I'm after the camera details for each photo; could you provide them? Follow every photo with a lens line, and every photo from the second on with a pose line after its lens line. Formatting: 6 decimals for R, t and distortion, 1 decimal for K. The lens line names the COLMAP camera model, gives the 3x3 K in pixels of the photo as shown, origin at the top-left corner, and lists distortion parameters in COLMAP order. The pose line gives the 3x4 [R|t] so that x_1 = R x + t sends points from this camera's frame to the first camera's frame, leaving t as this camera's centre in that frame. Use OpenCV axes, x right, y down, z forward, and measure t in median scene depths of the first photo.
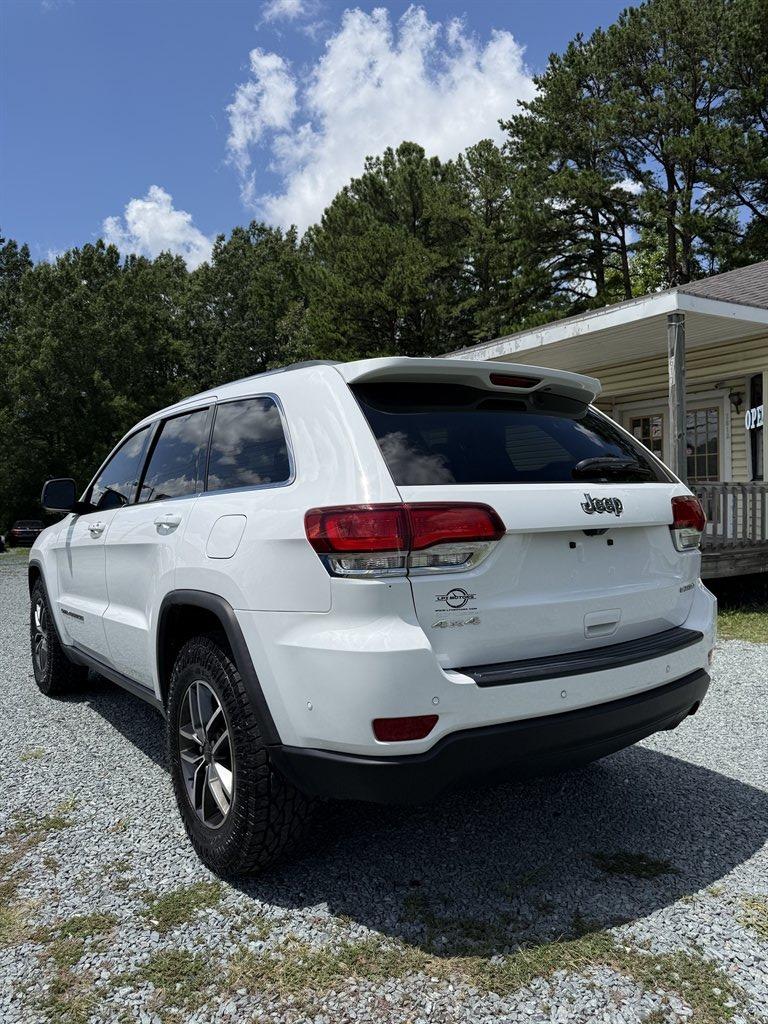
lens RADIAL K [[724.0, 0, 385.6], [0, 724.0, 514.1], [0, 0, 1]] dist [0.032296, -0.036506]
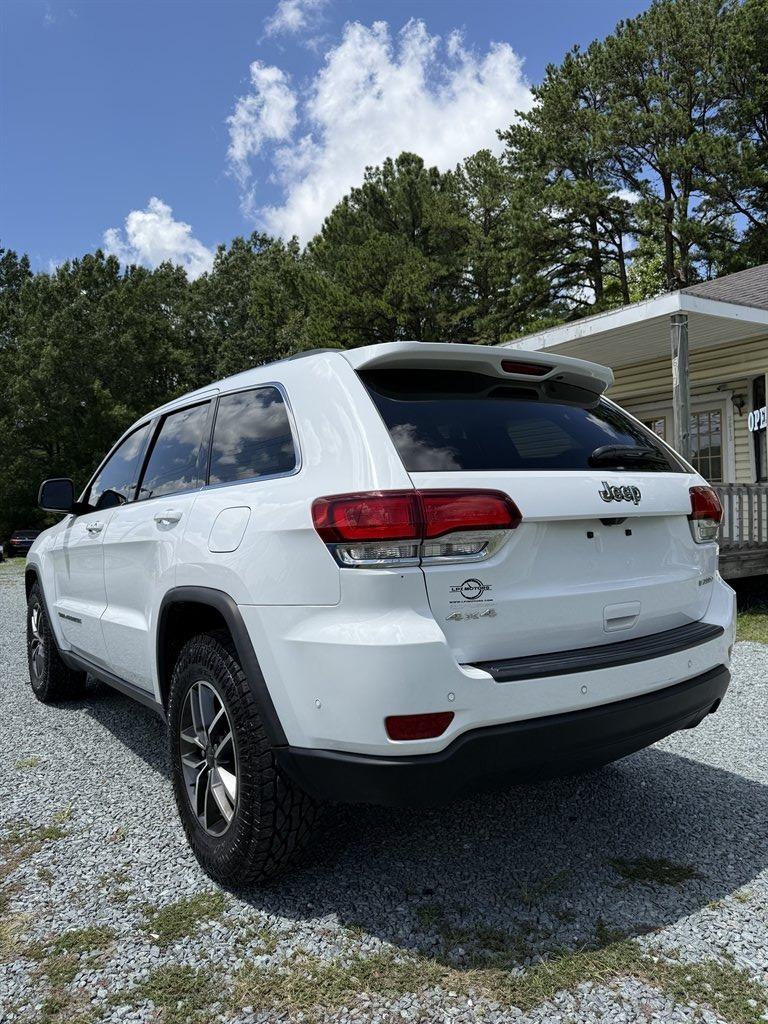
lens RADIAL K [[724.0, 0, 392.6], [0, 724.0, 507.4], [0, 0, 1]] dist [0.032296, -0.036506]
pose [[0.999943, -0.006163, 0.008728, -0.002800], [0.006347, 0.999756, -0.021164, 0.005618], [-0.008595, 0.021218, 0.999738, 0.008743]]
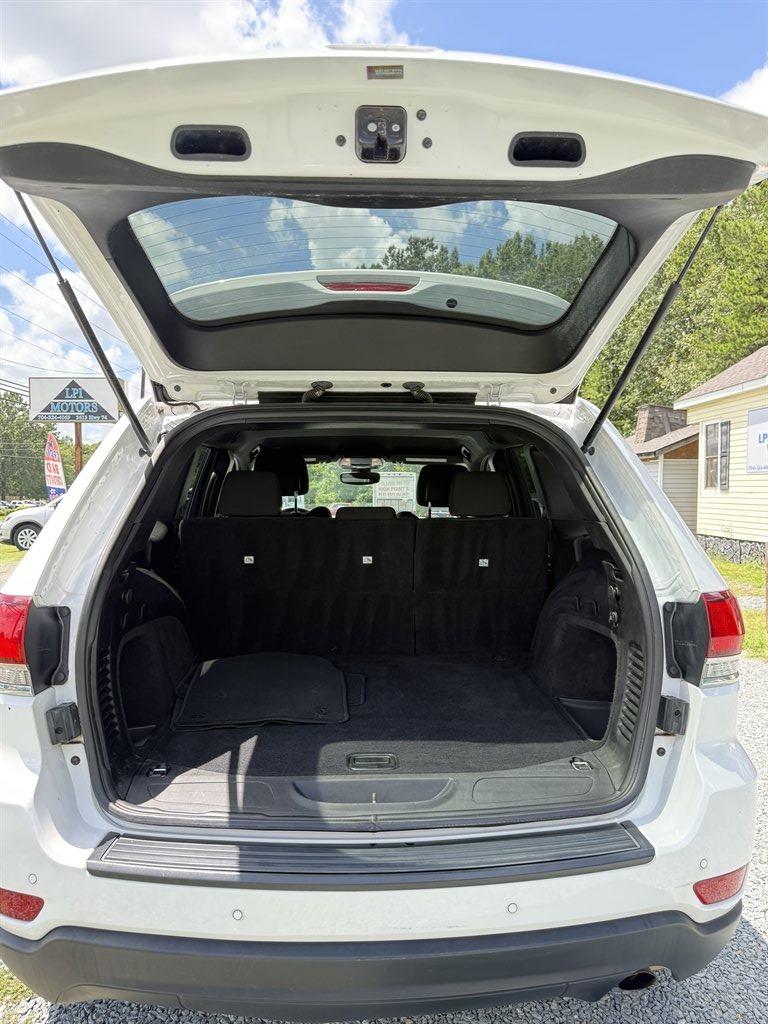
lens RADIAL K [[730.6, 0, 389.3], [0, 730.6, 515.8], [0, 0, 1]] dist [0.009772, -0.013247]
pose [[0.843210, 0.039673, -0.536118, 0.142326], [-0.025963, 0.999115, 0.033101, -0.025984], [0.536957, -0.013991, 0.843494, 0.111698]]
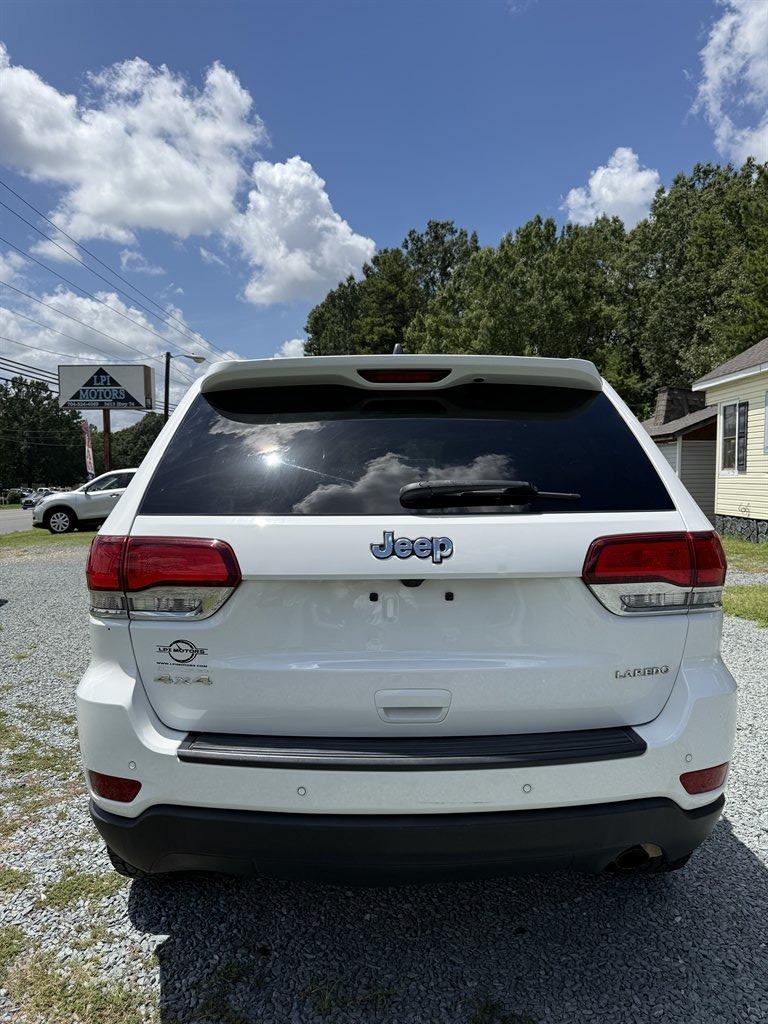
lens RADIAL K [[725.8, 0, 395.6], [0, 725.8, 518.8], [0, 0, 1]] dist [0.022872, -0.029771]
pose [[0.833092, 0.048463, -0.551008, 0.154273], [-0.020222, 0.998157, 0.057216, -0.018545], [0.552765, -0.036524, 0.832536, 0.087174]]
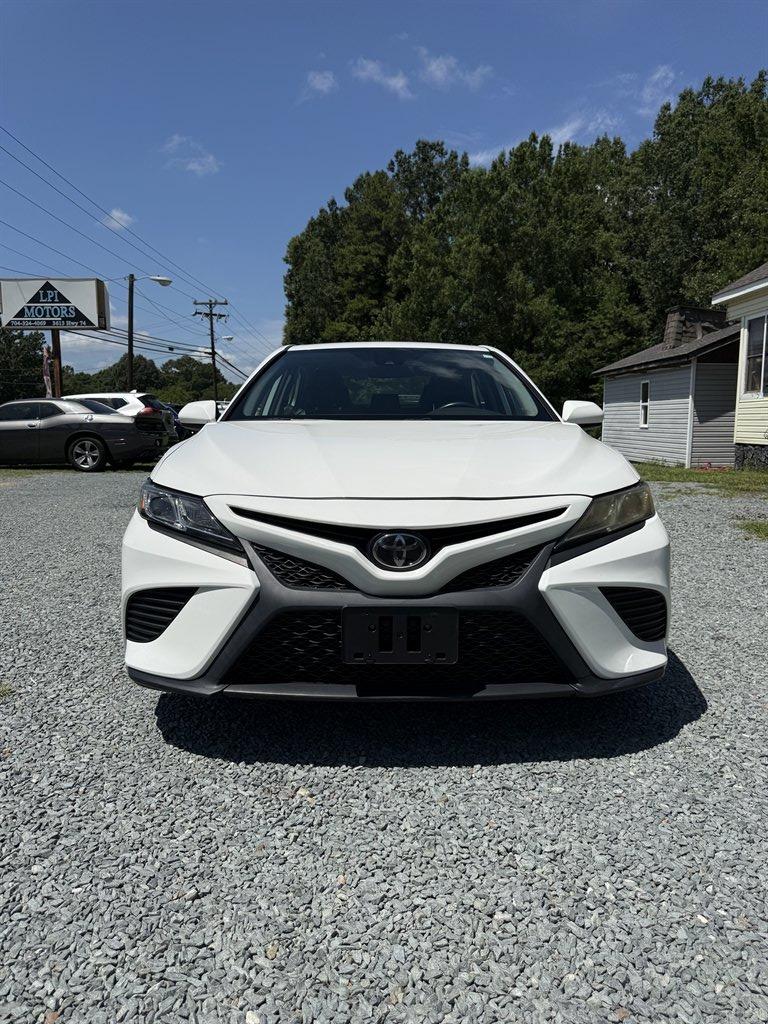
lens RADIAL K [[725.8, 0, 386.1], [0, 725.8, 521.6], [0, 0, 1]] dist [0.022872, -0.029771]
pose [[0.835716, 0.089976, -0.541741, 0.075054], [-0.020104, 0.990838, 0.133551, 0.022911], [0.548794, -0.100719, 0.829868, 0.228137]]
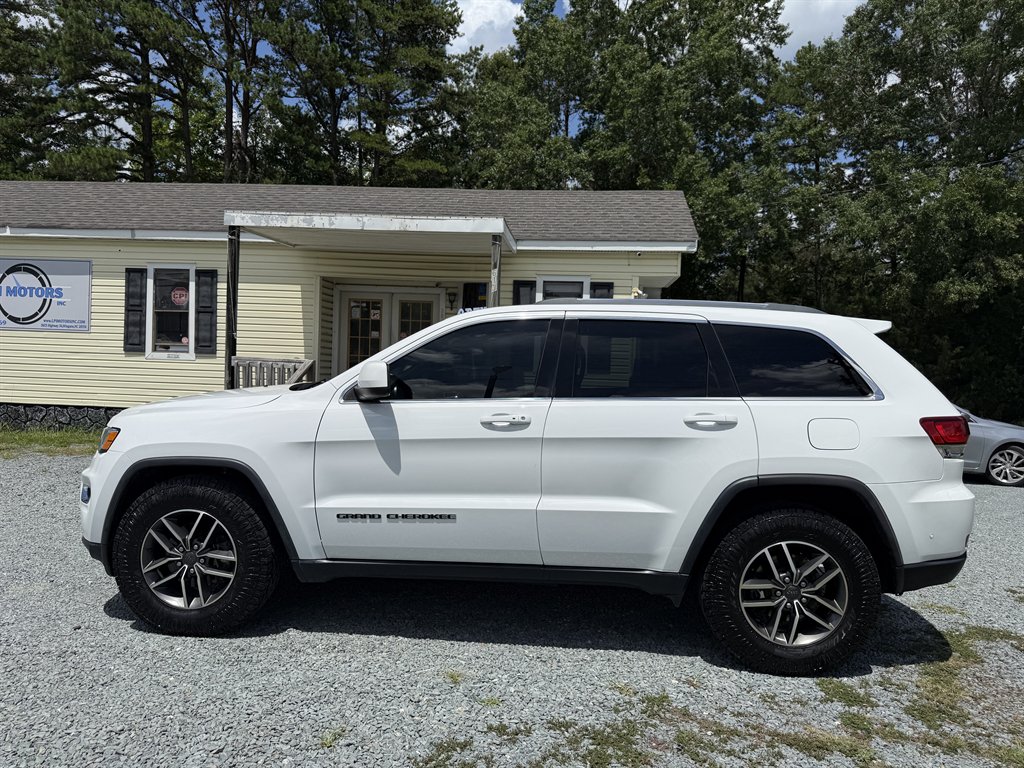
lens RADIAL K [[724.0, 0, 517.7], [0, 724.0, 399.2], [0, 0, 1]] dist [0.032296, -0.036506]
pose [[0.620603, 0.012717, 0.784022, -0.409973], [-0.036777, 0.999240, 0.012903, -0.007202], [-0.783262, -0.036842, 0.620599, 0.146488]]
